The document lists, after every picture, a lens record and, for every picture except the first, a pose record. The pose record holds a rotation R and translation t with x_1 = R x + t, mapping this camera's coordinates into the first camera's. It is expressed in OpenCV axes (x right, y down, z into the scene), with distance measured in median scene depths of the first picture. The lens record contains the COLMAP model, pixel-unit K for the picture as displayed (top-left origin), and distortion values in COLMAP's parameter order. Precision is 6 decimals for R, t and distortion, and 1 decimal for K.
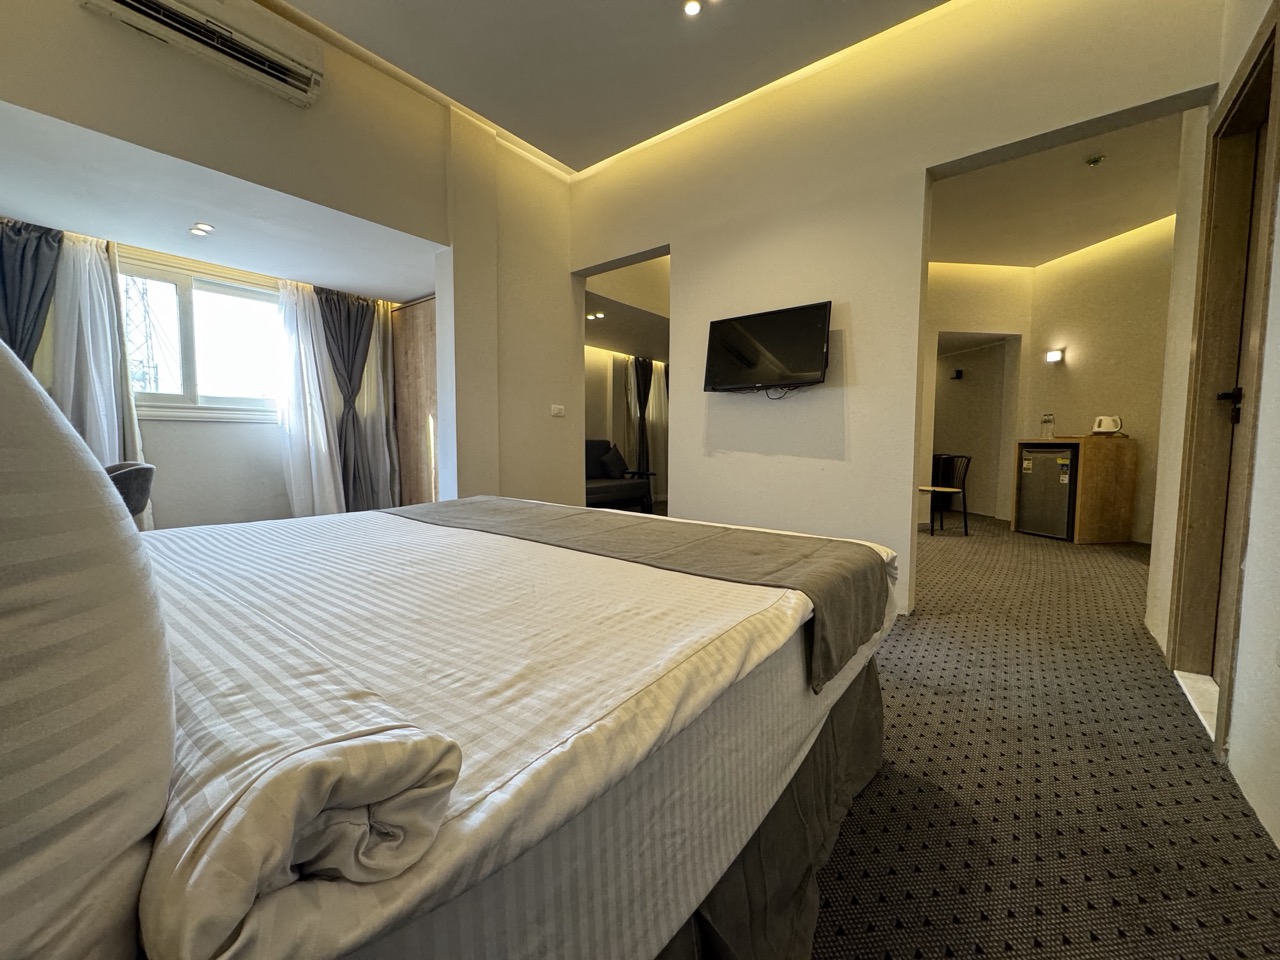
lens RADIAL K [[506.3, 0, 641.6], [0, 506.3, 481.3], [0, 0, 1]] dist [-0.004189, 0.000006]
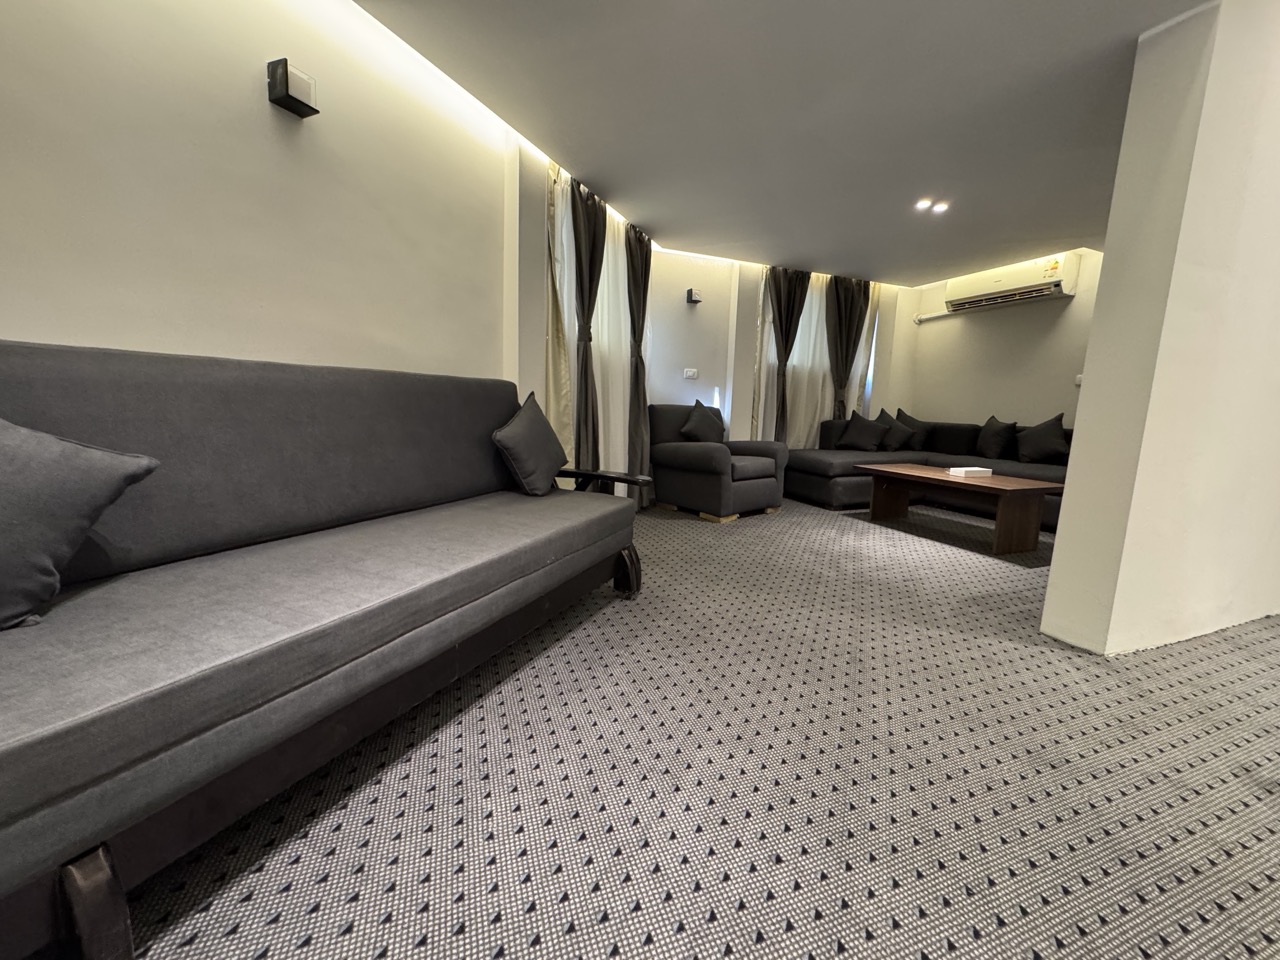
lens RADIAL K [[506.3, 0, 640.0], [0, 506.3, 483.4], [0, 0, 1]] dist [-0.004189, 0.000006]
pose [[0.966789, -0.006061, 0.255504, -0.151503], [-0.009566, 0.998160, 0.059874, -0.072752], [-0.255397, -0.060330, 0.964952, 1.400303]]
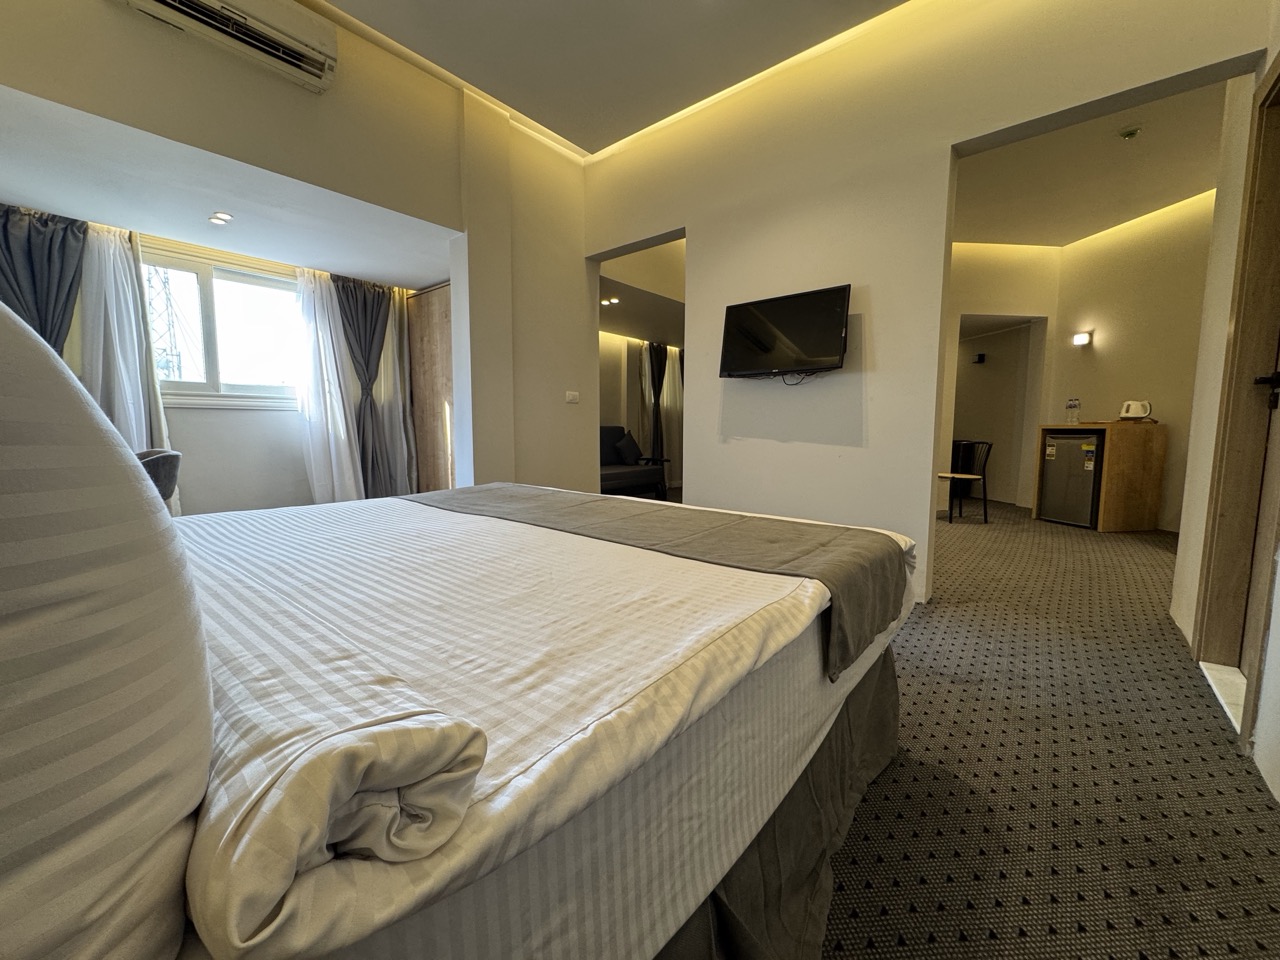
lens RADIAL K [[506.3, 0, 640.7], [0, 506.3, 480.6], [0, 0, 1]] dist [-0.004189, 0.000006]
pose [[0.999623, 0.001109, -0.027429, -0.005308], [-0.000349, 0.999616, 0.027722, -0.004543], [0.027449, -0.027702, 0.999239, -0.000162]]
